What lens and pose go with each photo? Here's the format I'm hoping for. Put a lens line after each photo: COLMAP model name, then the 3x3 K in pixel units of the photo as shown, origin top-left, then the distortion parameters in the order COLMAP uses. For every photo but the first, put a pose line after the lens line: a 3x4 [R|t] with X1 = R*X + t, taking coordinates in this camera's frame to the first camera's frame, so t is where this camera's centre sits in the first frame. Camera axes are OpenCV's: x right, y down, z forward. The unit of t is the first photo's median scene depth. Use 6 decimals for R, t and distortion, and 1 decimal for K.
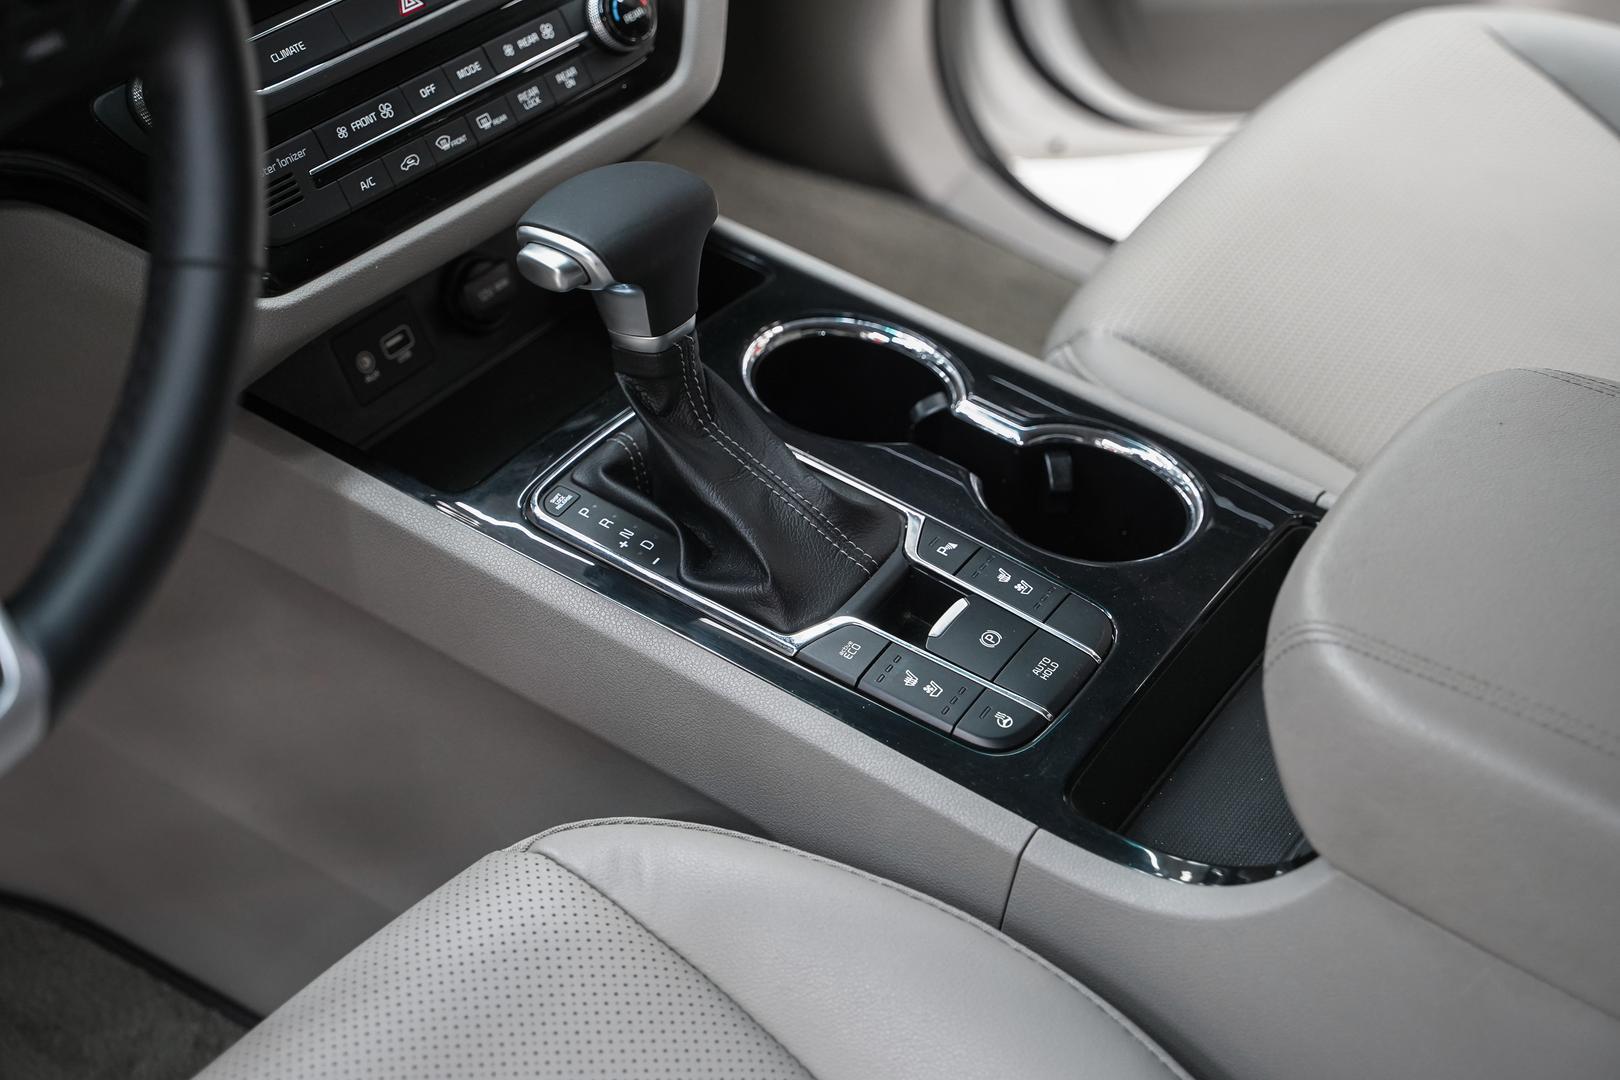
lens RADIAL K [[2595.2, 0, 810.0], [0, 2595.2, 540.0], [0, 0, 1]] dist [-0.012689, 0.026497]
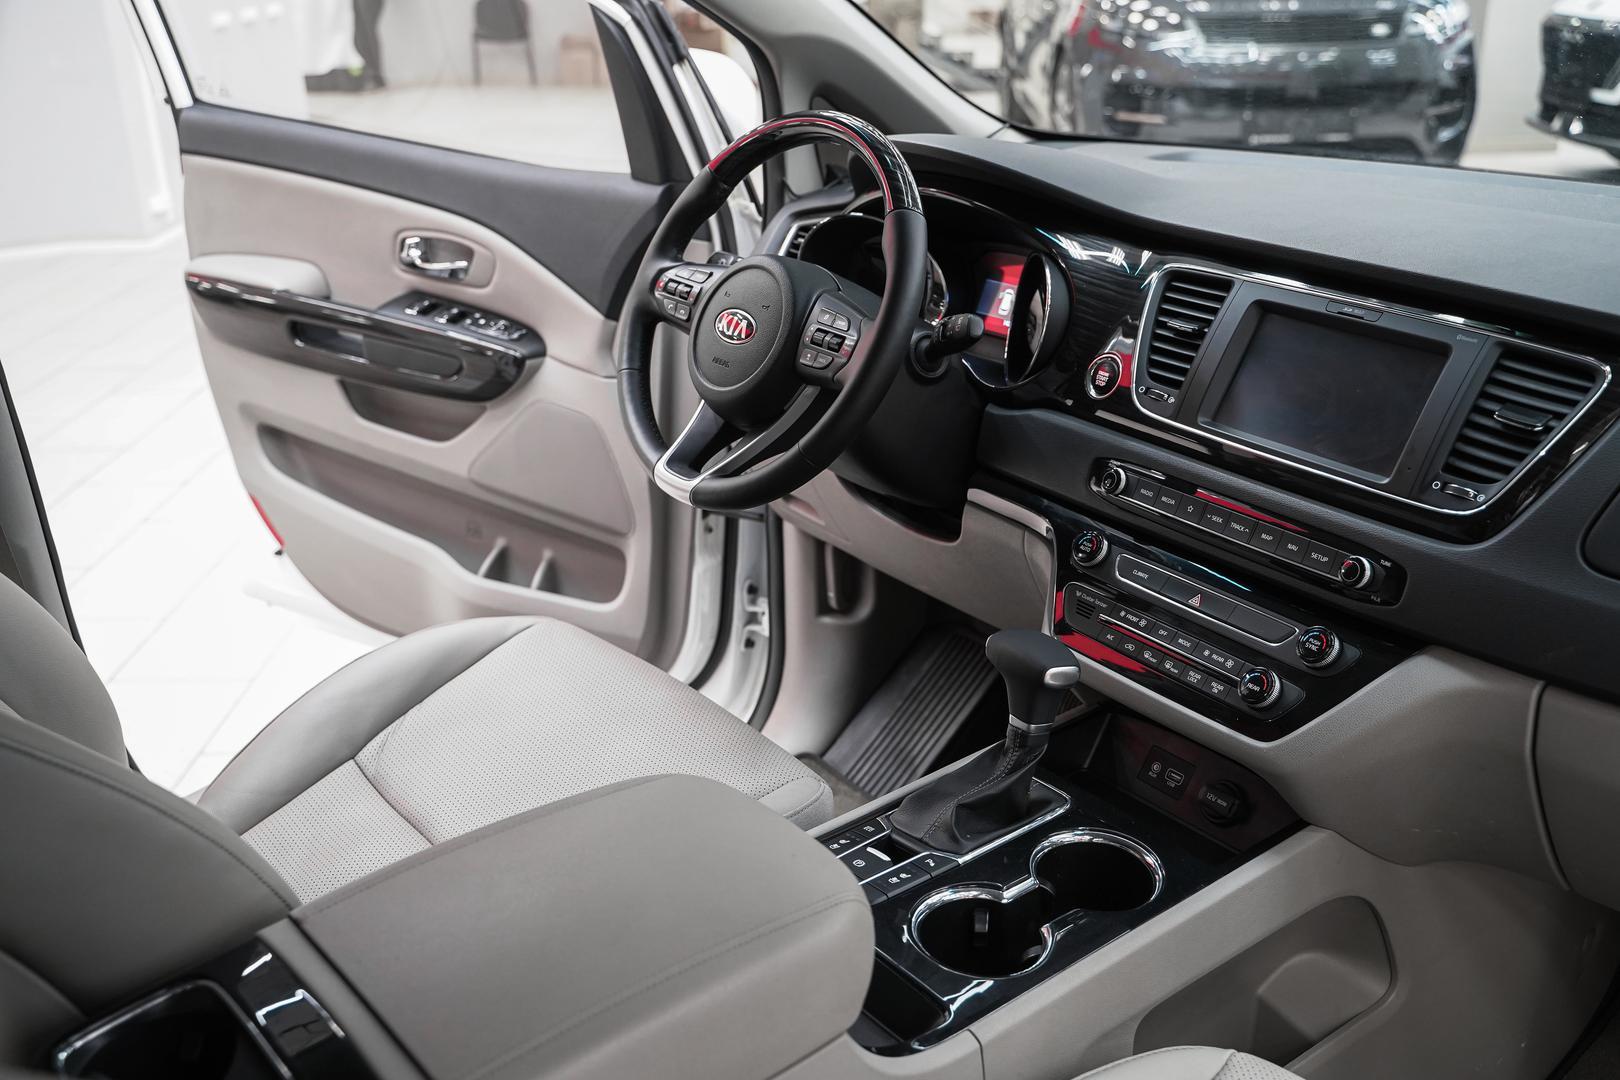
lens RADIAL K [[1552.7, 0, 811.6], [0, 1552.7, 532.3], [0, 0, 1]] dist [-0.005029, 0.021817]
pose [[-0.299595, 0.265857, -0.916277, 1.036678], [-0.625950, 0.670021, 0.399073, -0.546906], [0.720021, 0.693103, -0.034322, 0.811640]]
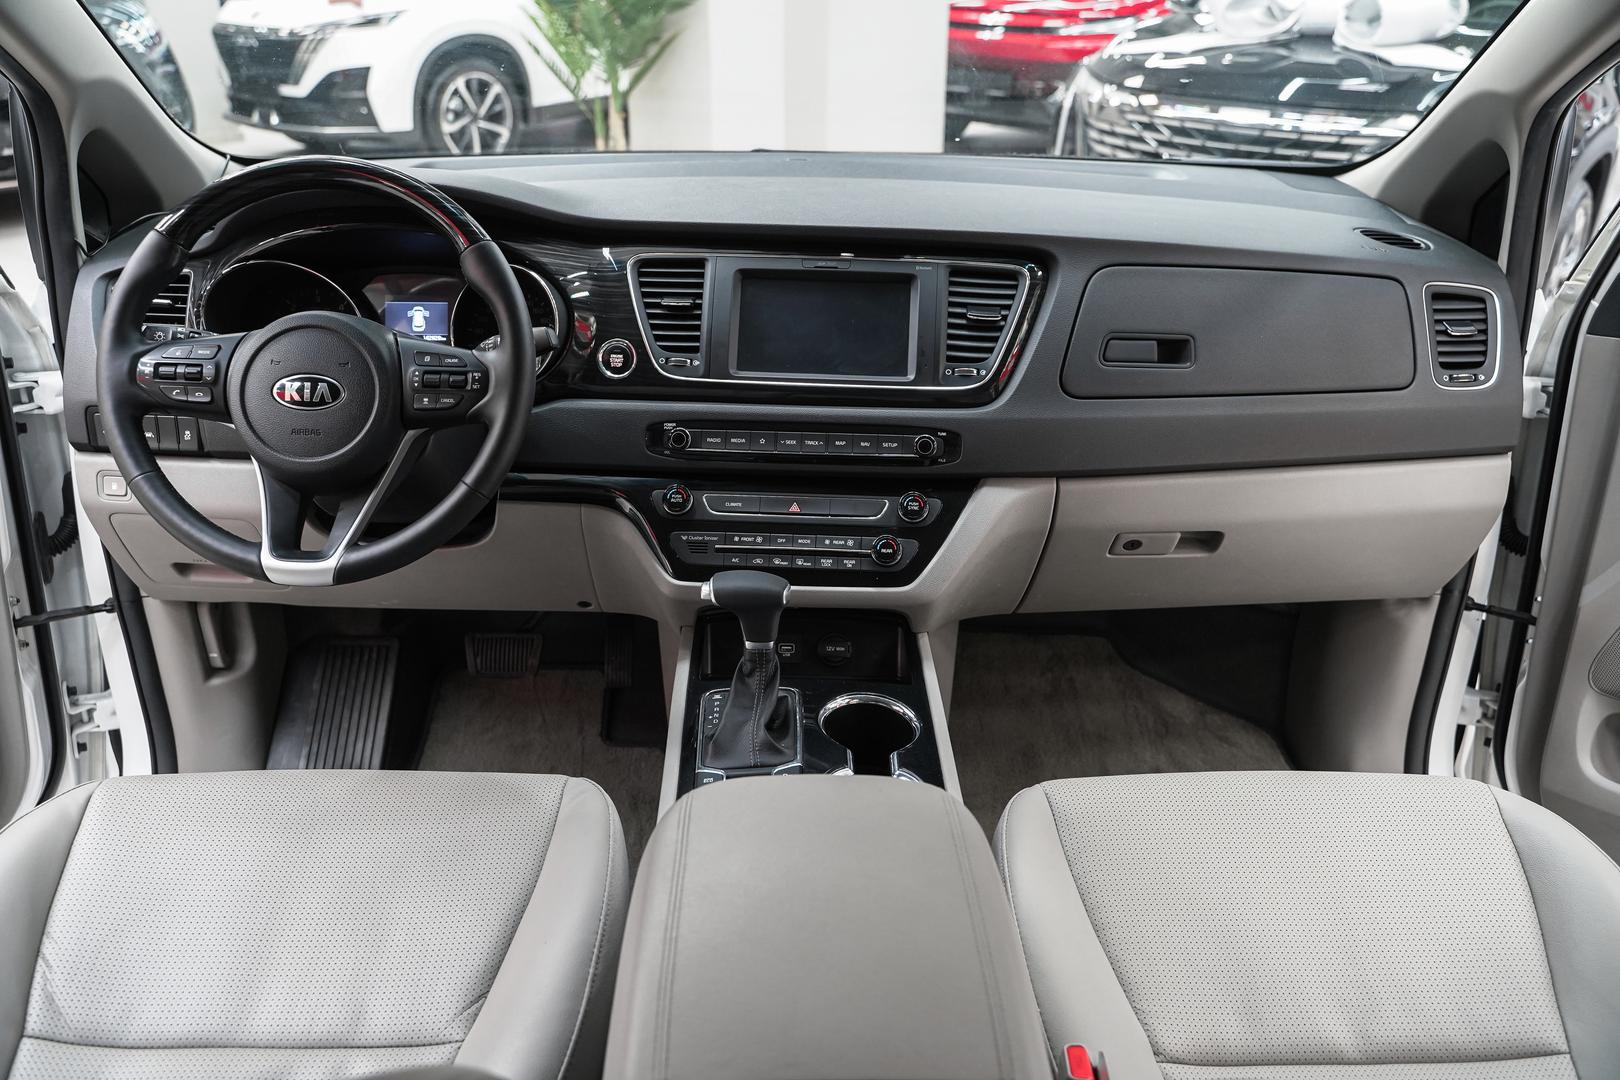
lens RADIAL K [[1290.4, 0, 810.0], [0, 1290.4, 540.0], [0, 0, 1]] dist [-0.011738, 0.002544]
pose [[0.569260, 0.269340, -0.776788, 0.865341], [-0.497928, 0.864775, -0.065053, -0.108272], [0.654225, 0.423816, 0.626394, 0.236488]]
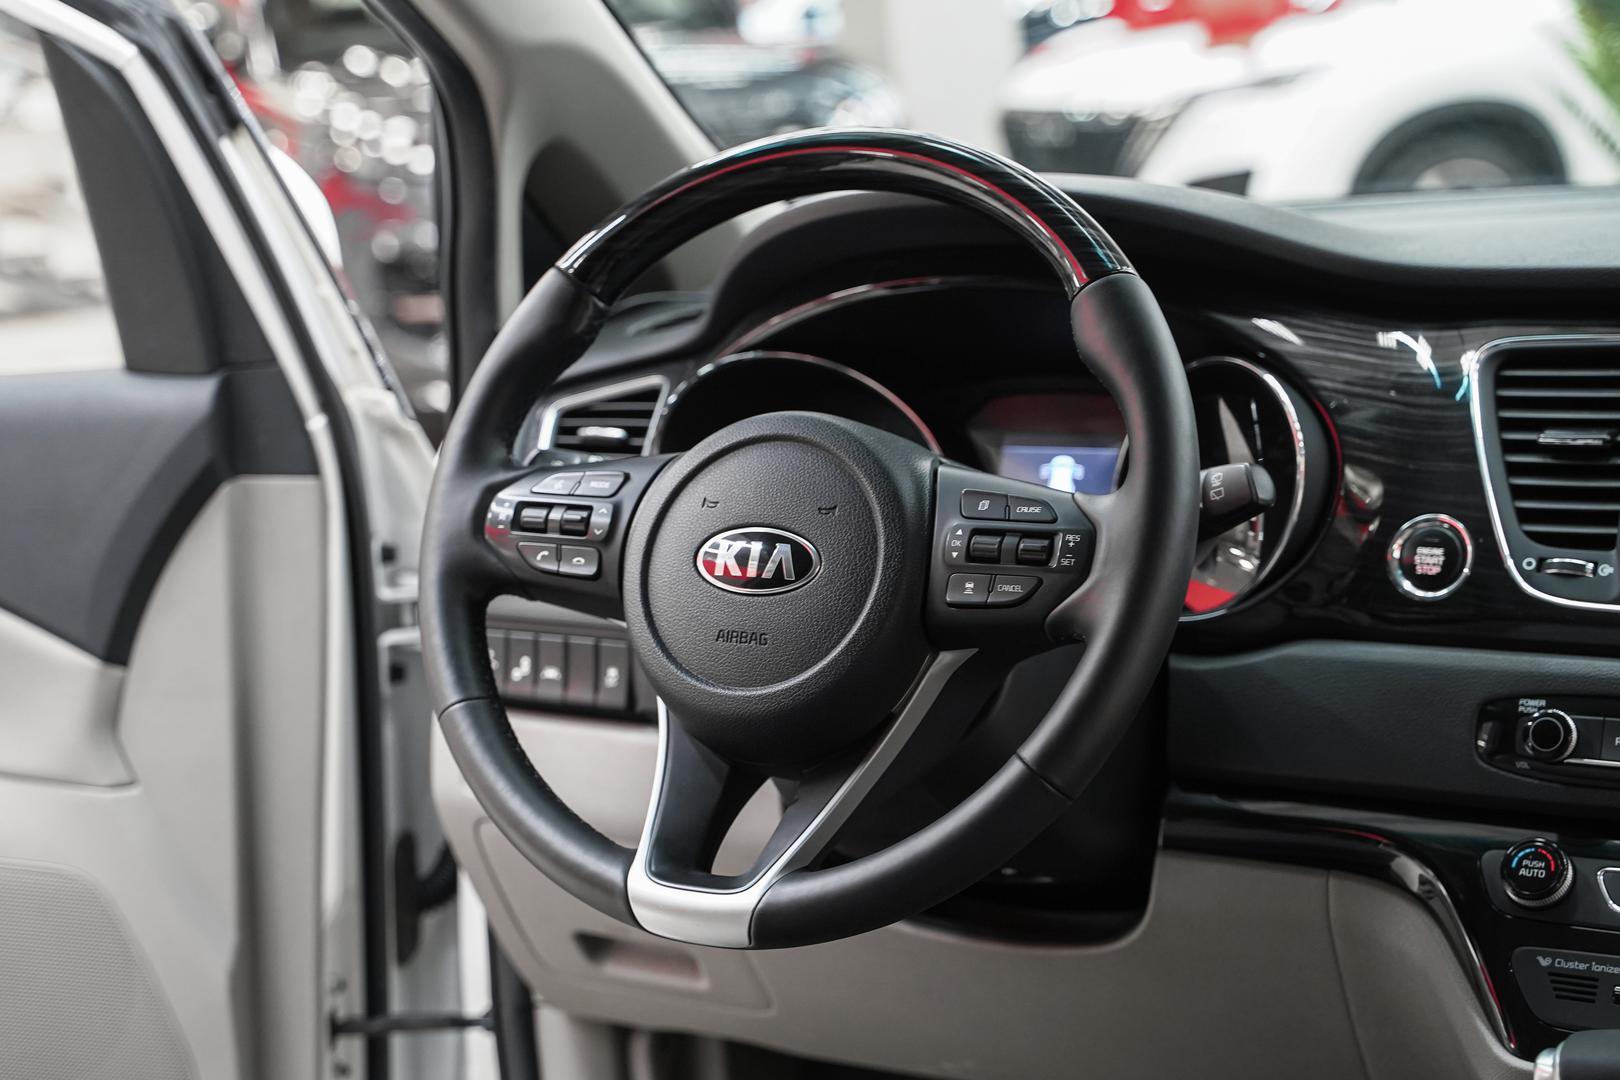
lens RADIAL K [[2668.3, 0, 804.7], [0, 2668.3, 519.1], [0, 0, 1]] dist [0.017878, -0.007024]
pose [[0.107686, 0.090750, -0.990034, 0.880201], [-0.579102, 0.815171, 0.011732, -0.116040], [0.808112, 0.572068, 0.140336, 0.433597]]
